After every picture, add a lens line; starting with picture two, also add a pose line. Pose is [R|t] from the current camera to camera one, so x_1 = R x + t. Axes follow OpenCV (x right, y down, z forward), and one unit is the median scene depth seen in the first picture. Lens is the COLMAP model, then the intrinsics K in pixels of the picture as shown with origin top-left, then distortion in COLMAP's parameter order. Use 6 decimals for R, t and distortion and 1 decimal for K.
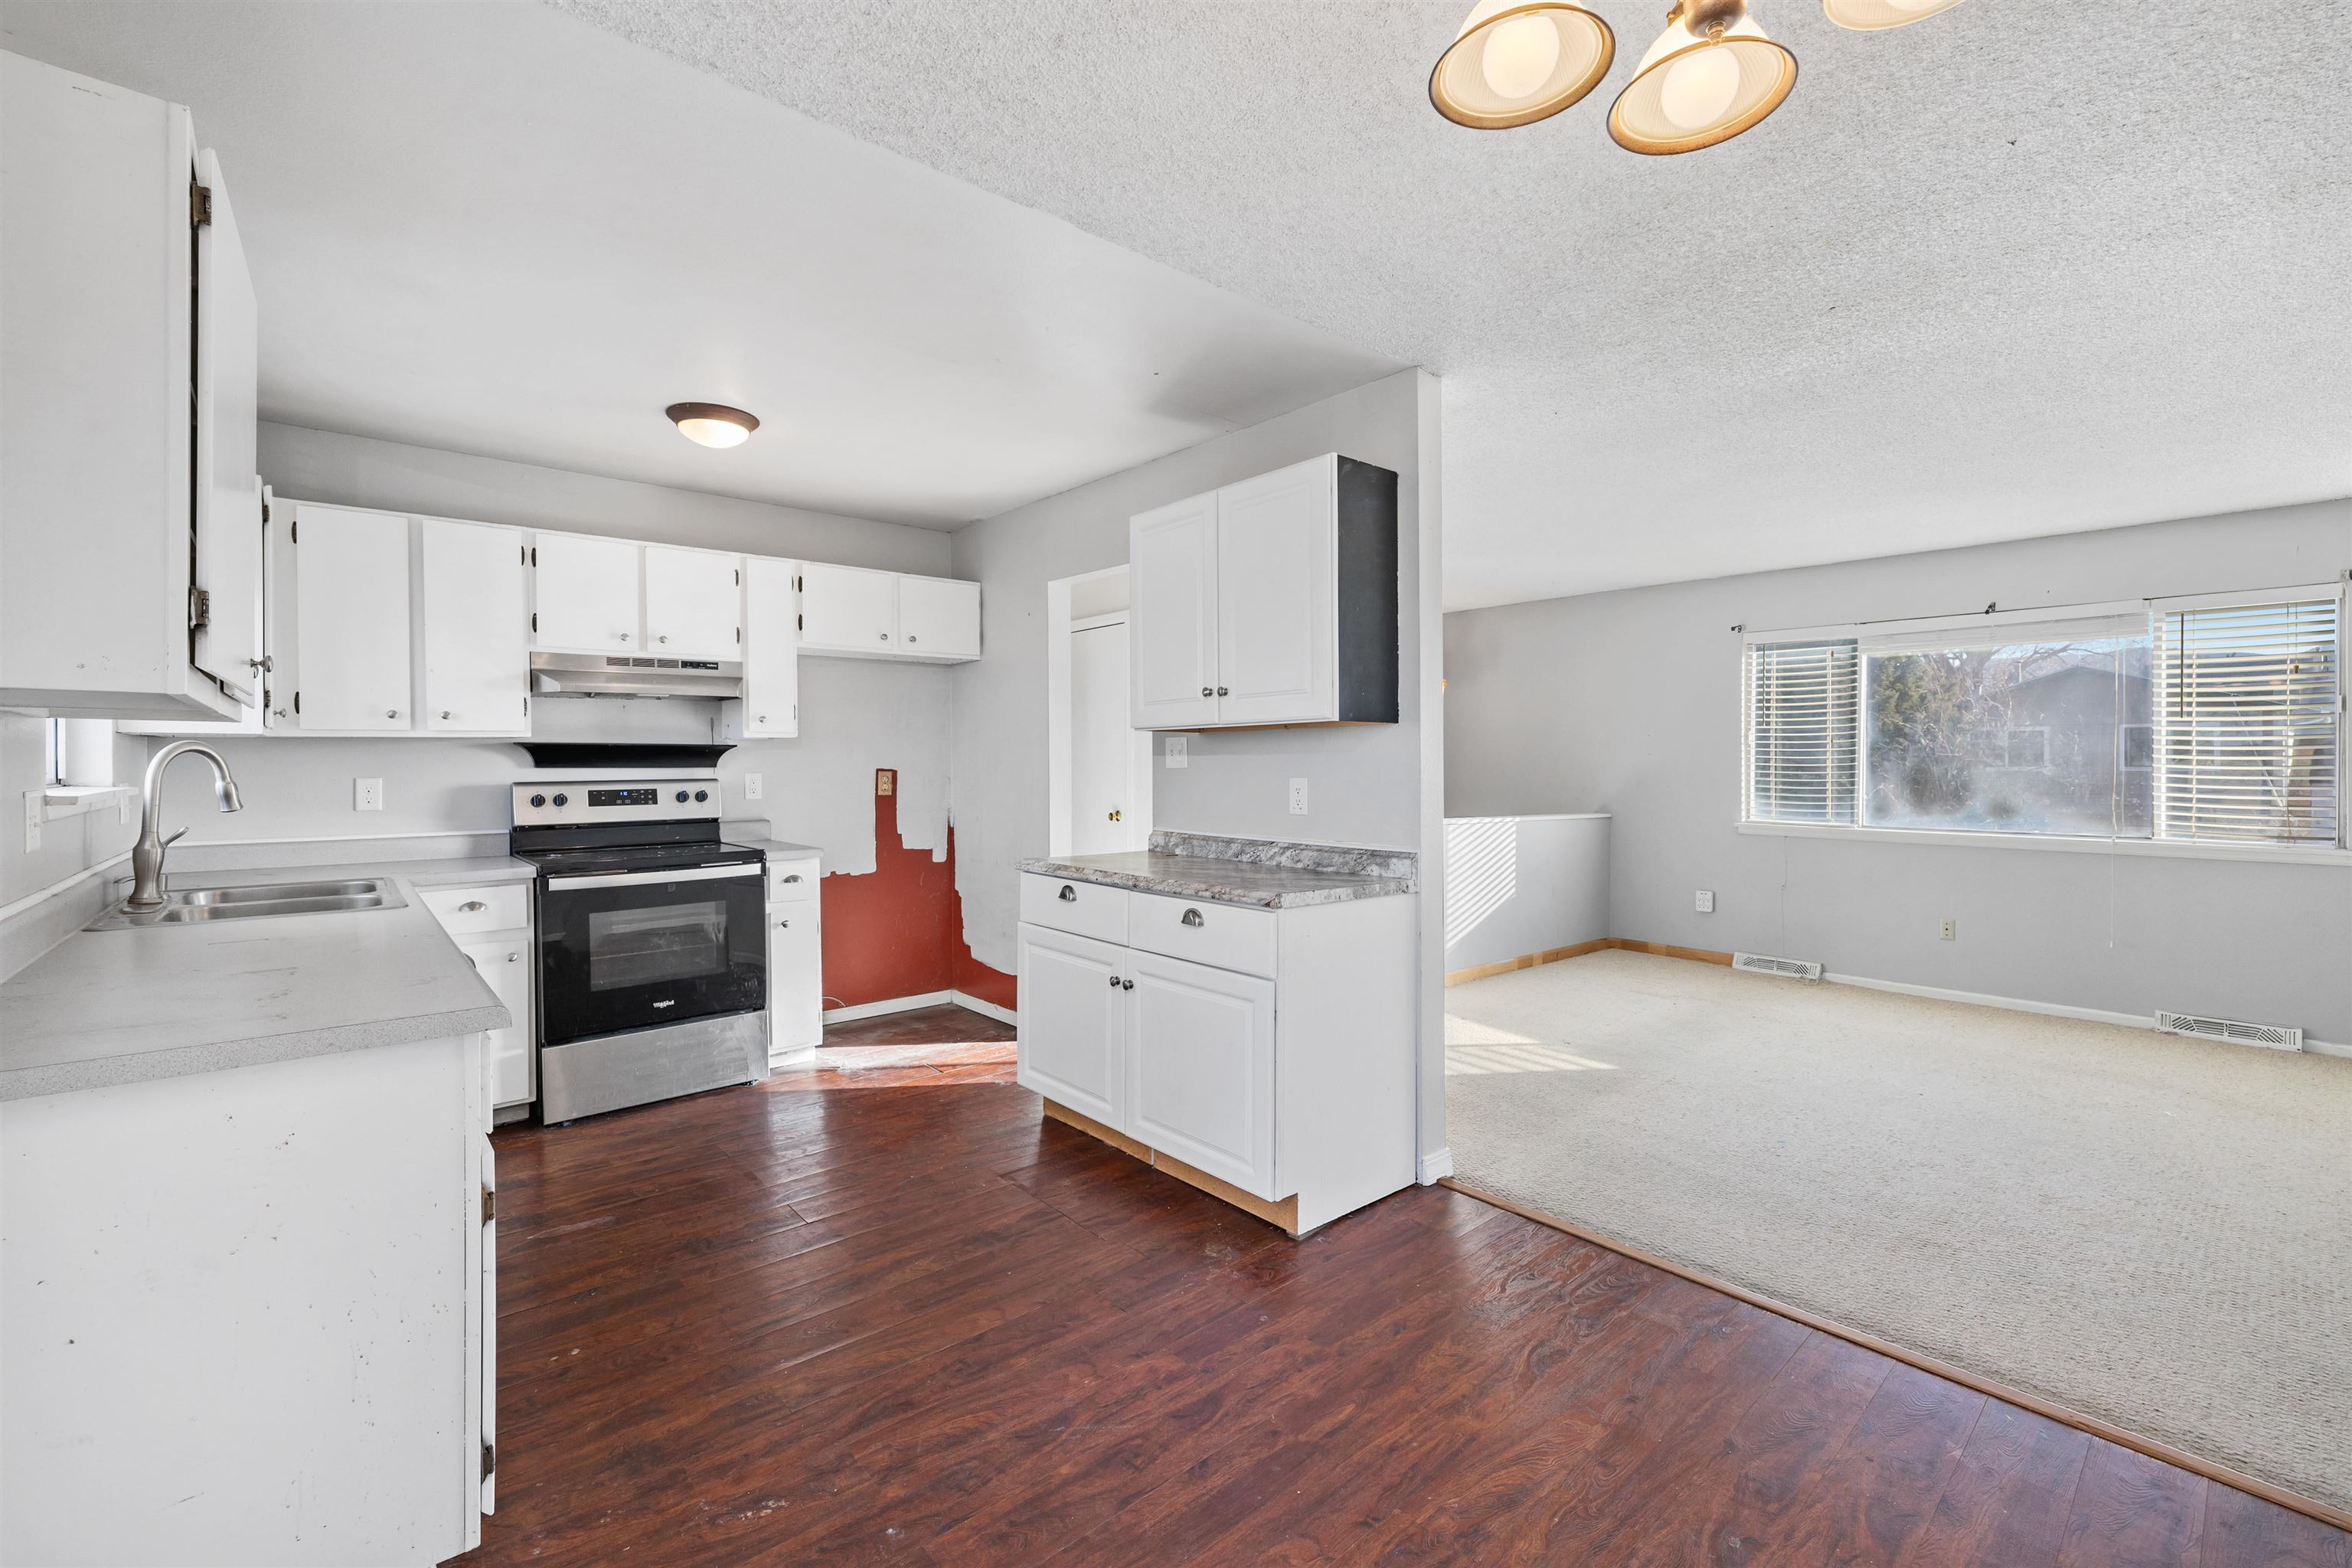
lens RADIAL K [[993.1, 0, 1160.7], [0, 993.1, 771.6], [0, 0, 1]] dist [-0.003700, 0.002055]
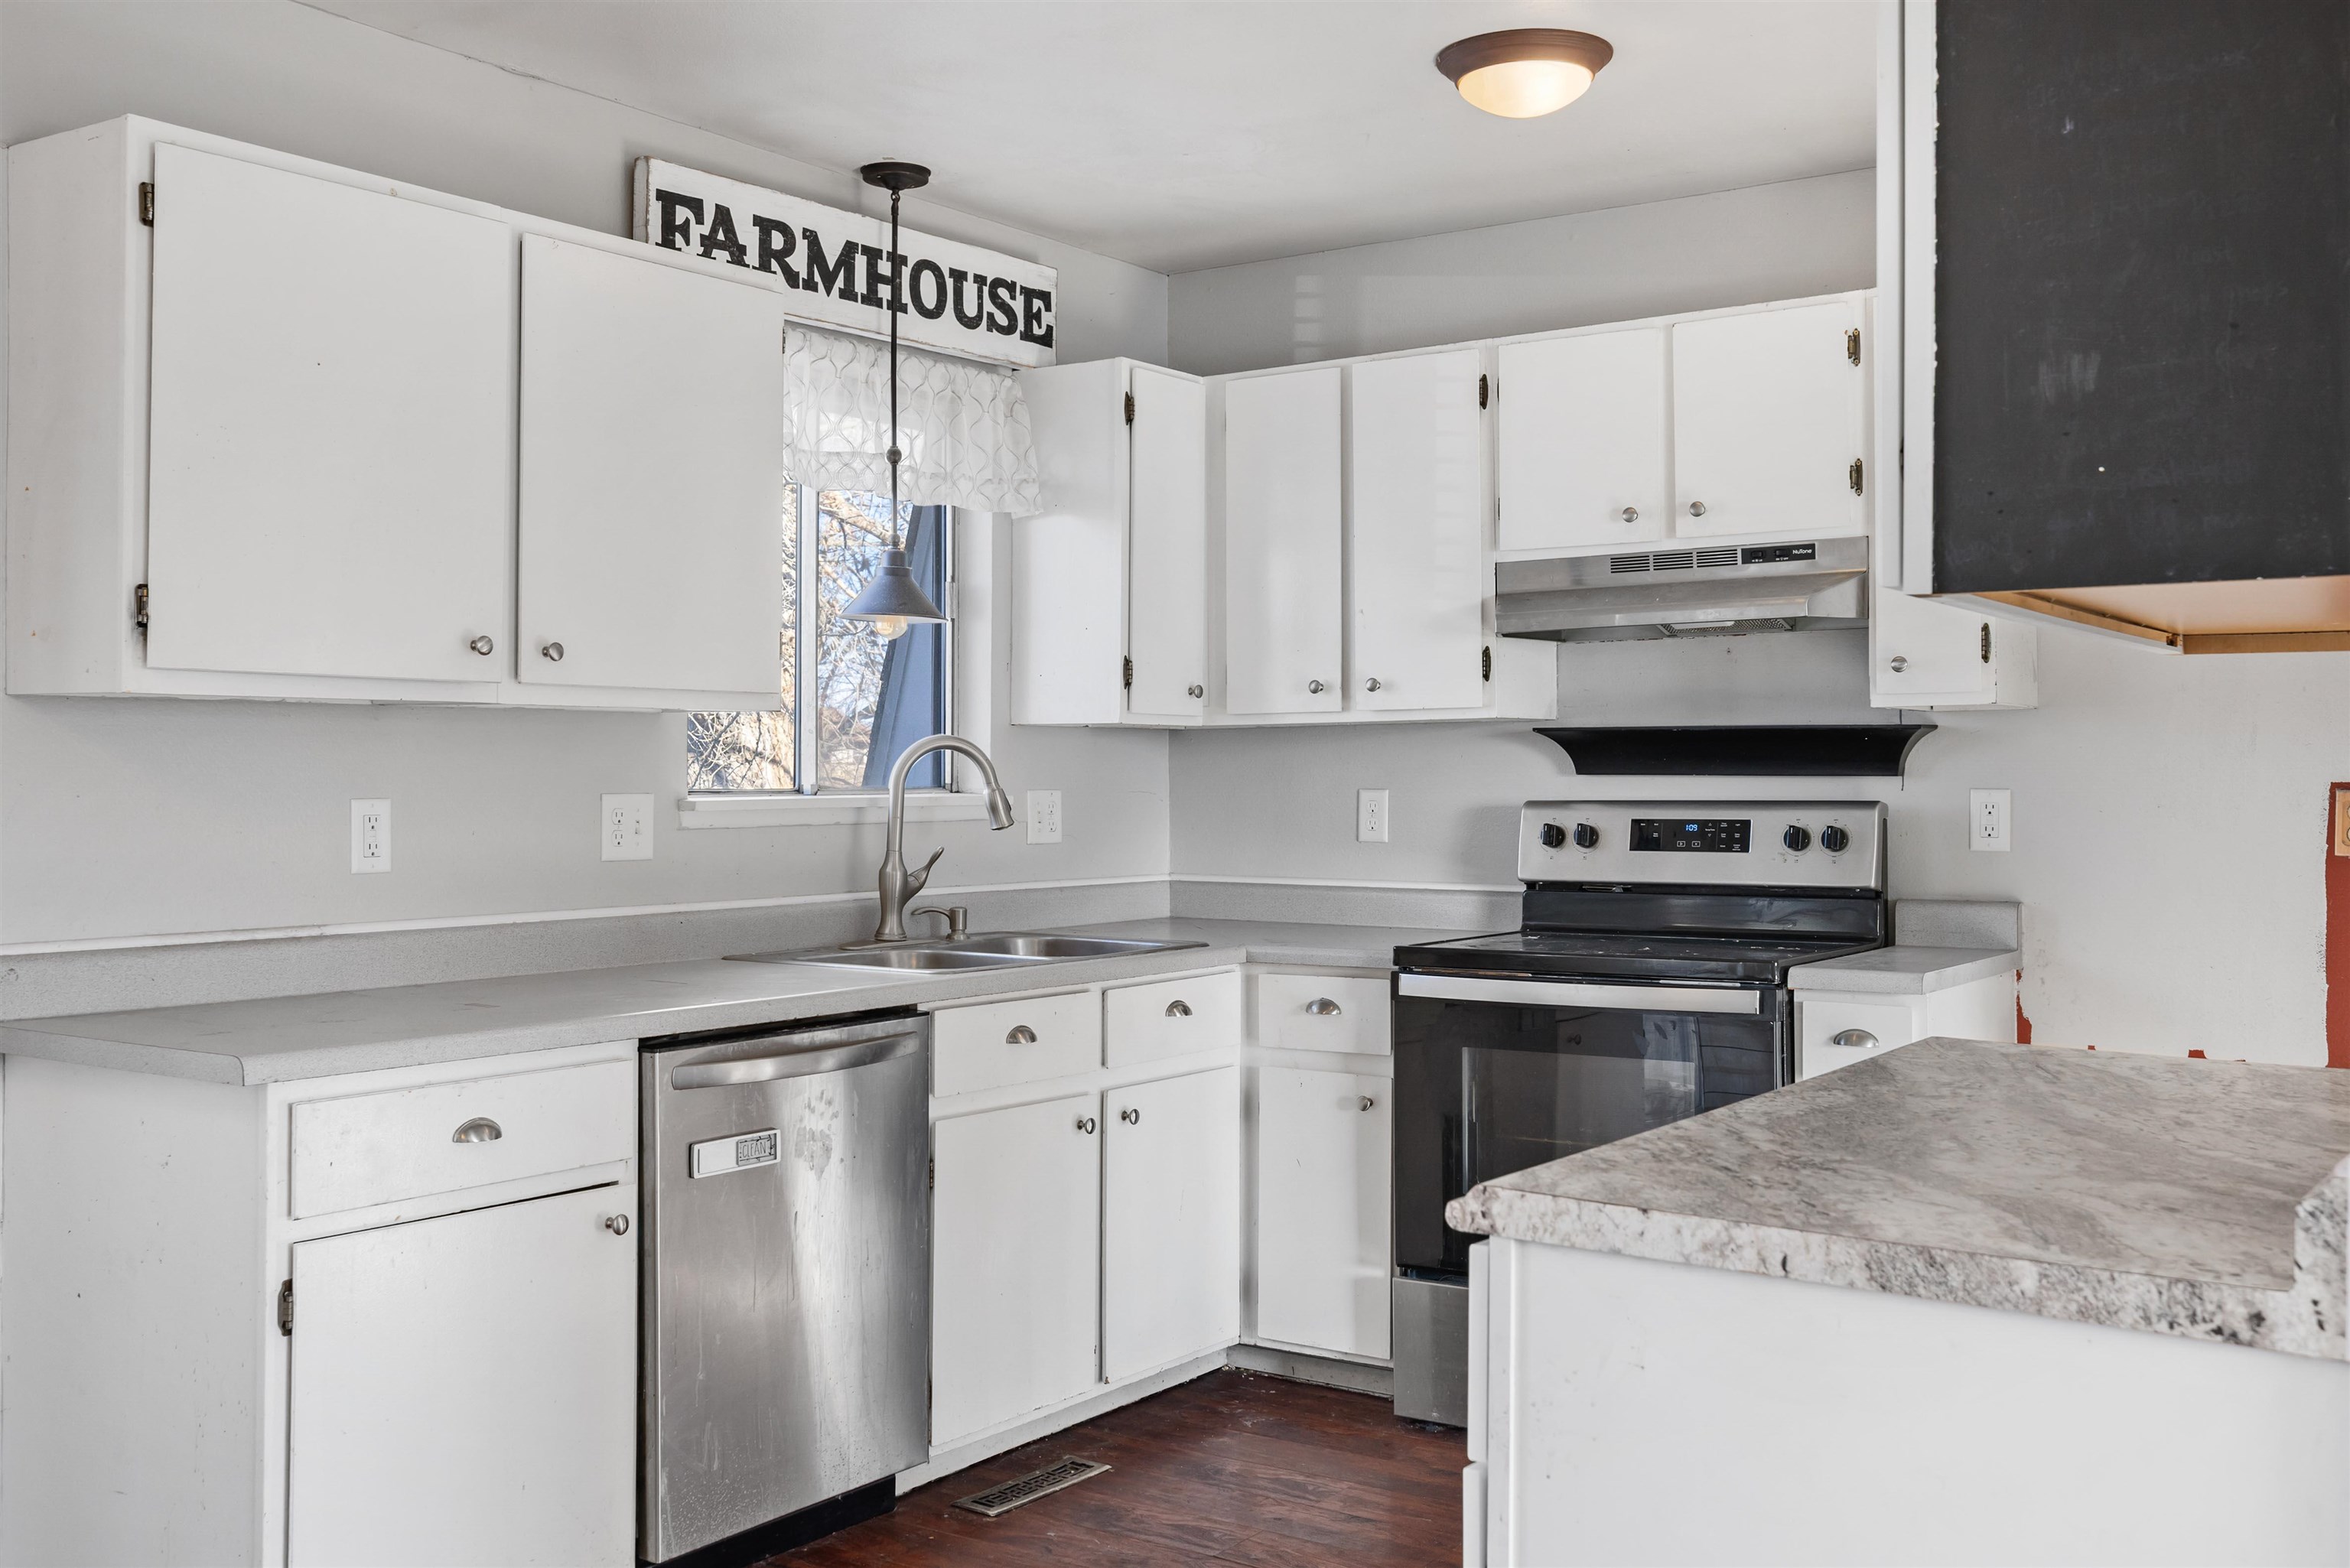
lens RADIAL K [[2269.9, 0, 1186.7], [0, 2269.9, 782.8], [0, 0, 1]] dist [-0.016991, 0.000000]
pose [[0.253328, 0.005028, -0.967367, 0.477743], [-0.011393, 0.999933, 0.002213, 0.000130], [0.967313, 0.010460, 0.253368, 0.461263]]
